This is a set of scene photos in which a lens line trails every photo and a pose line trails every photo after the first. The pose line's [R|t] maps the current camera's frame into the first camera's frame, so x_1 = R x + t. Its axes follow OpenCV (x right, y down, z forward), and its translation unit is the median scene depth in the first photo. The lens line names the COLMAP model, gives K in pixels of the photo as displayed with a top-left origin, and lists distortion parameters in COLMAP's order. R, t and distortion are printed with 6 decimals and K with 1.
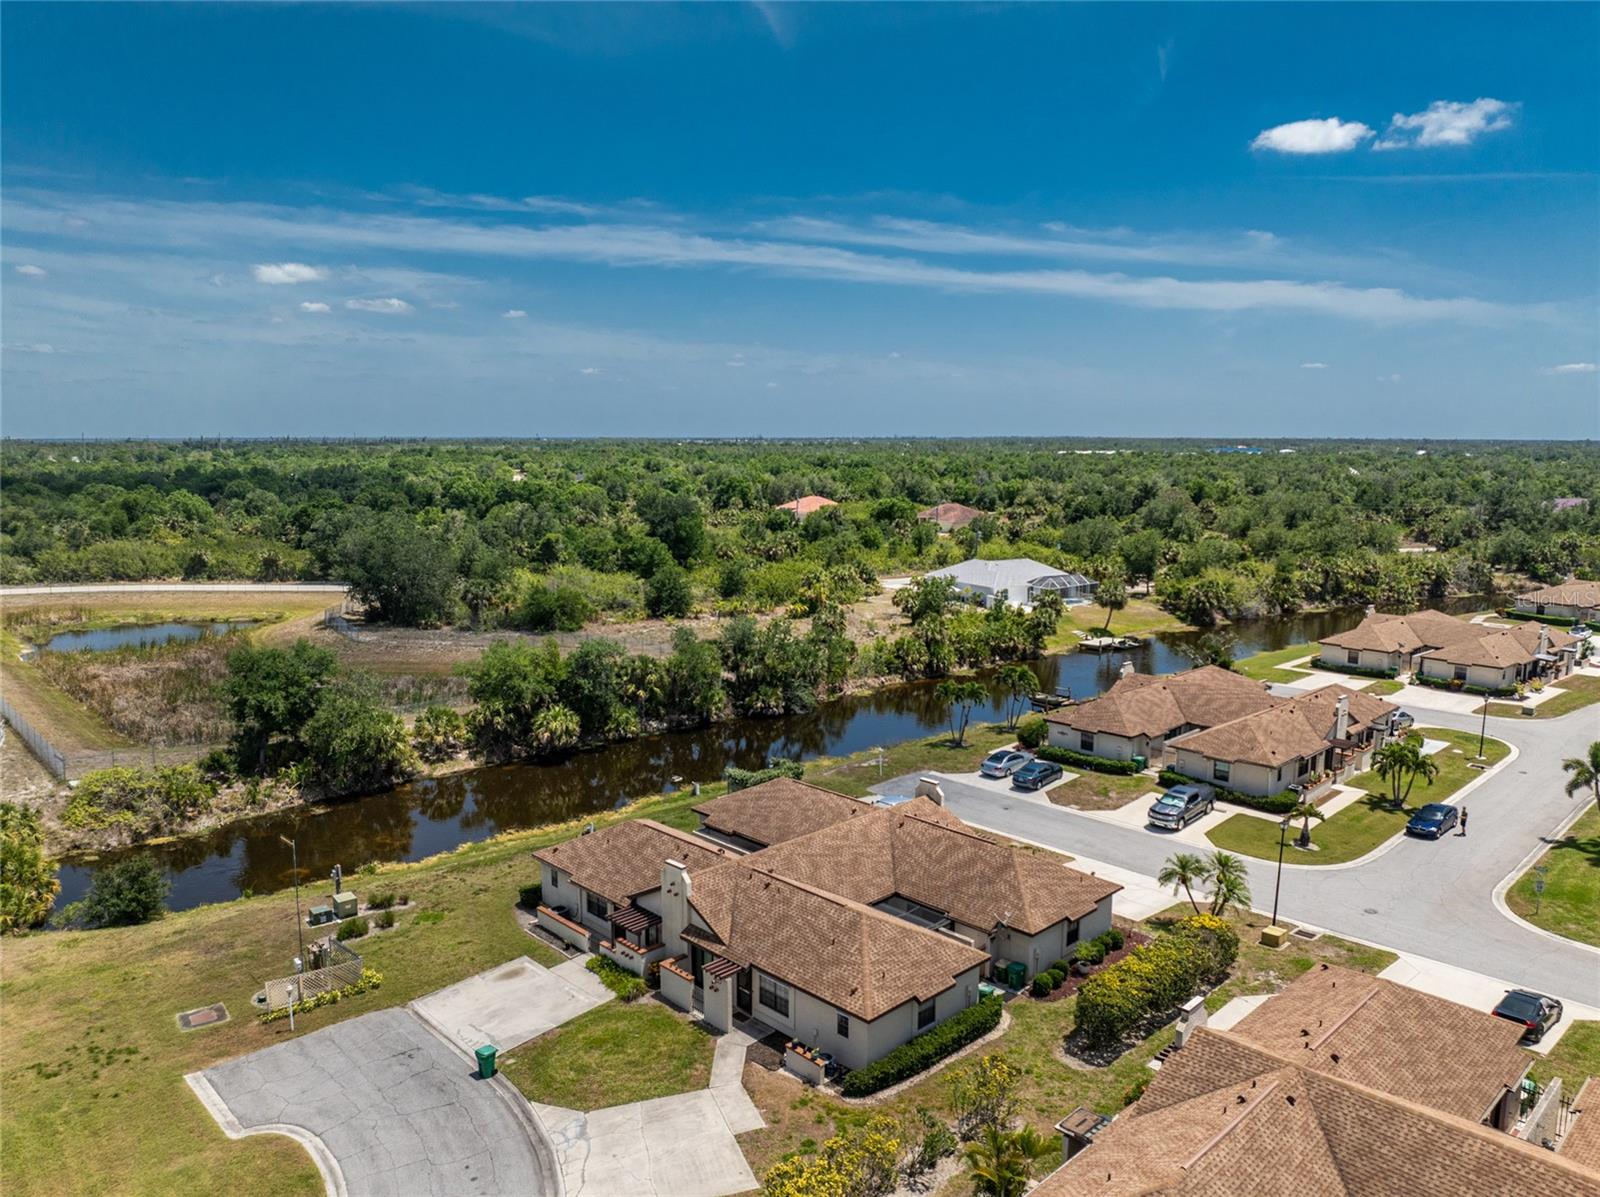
lens RADIAL K [[1137.5, 0, 805.8], [0, 1137.5, 597.7], [0, 0, 1]] dist [-0.031971, -0.008799]
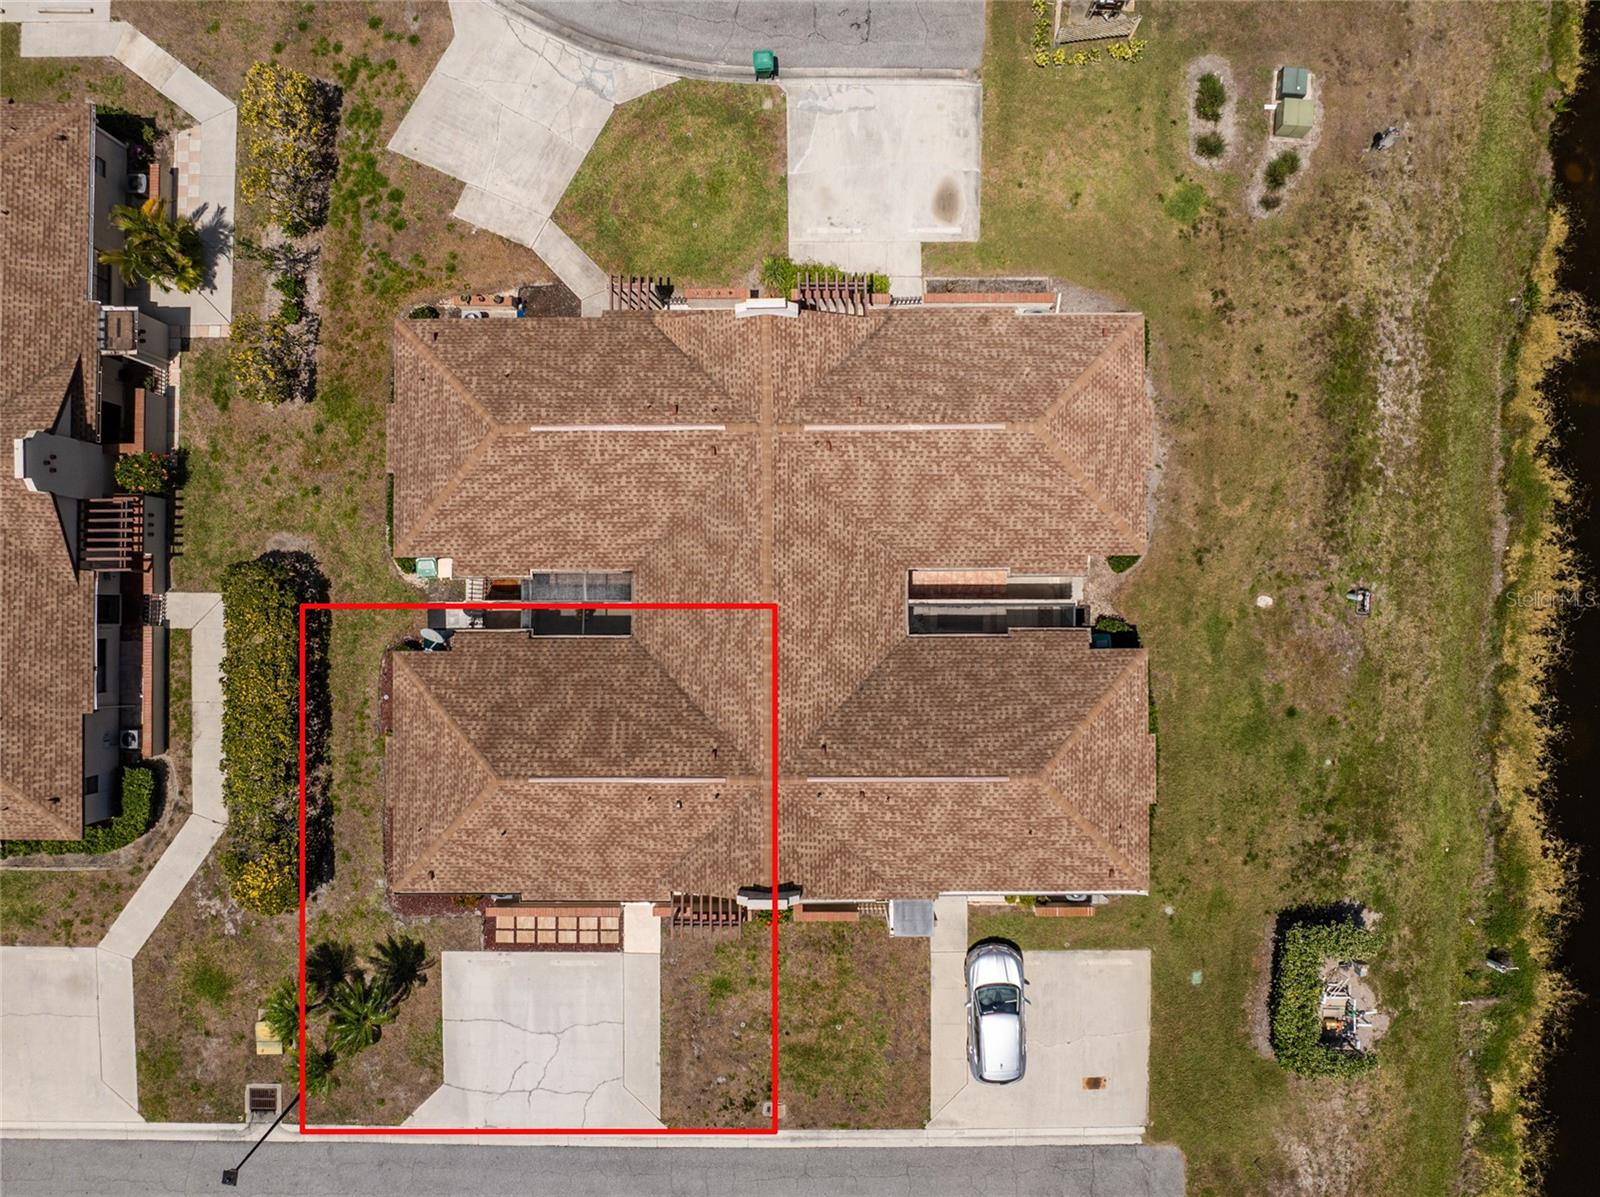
lens RADIAL K [[1169.4, 0, 807.2], [0, 1169.4, 597.2], [0, 0, 1]] dist [-0.038435, 0.000674]
pose [[-0.696636, 0.717389, -0.007205, -0.003028], [-0.097194, -0.084423, 0.991678, -0.331142], [0.710811, 0.691539, 0.128538, 0.764126]]
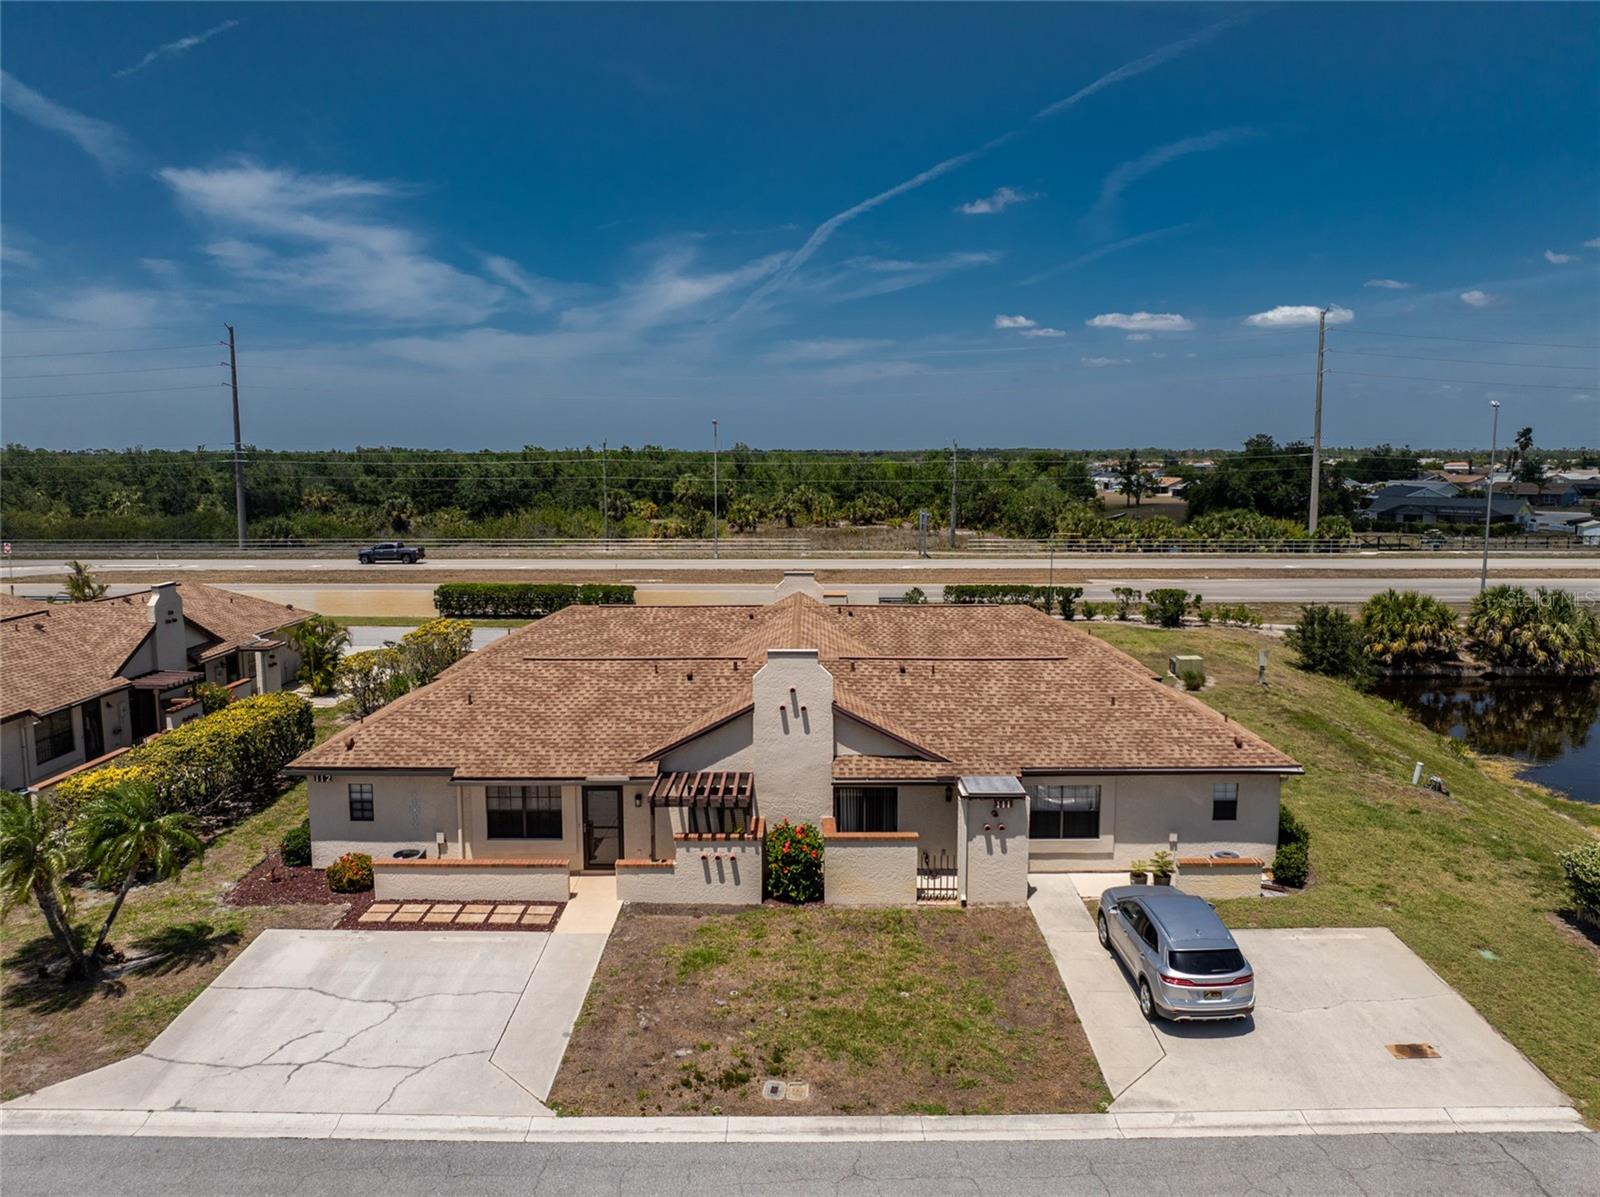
lens RADIAL K [[1137.5, 0, 805.8], [0, 1137.5, 597.7], [0, 0, 1]] dist [-0.031971, -0.008799]
pose [[-0.700512, 0.090902, -0.707827, 0.362957], [-0.099608, 0.969691, 0.223110, 0.042975], [0.706655, 0.226797, -0.670226, 1.159072]]
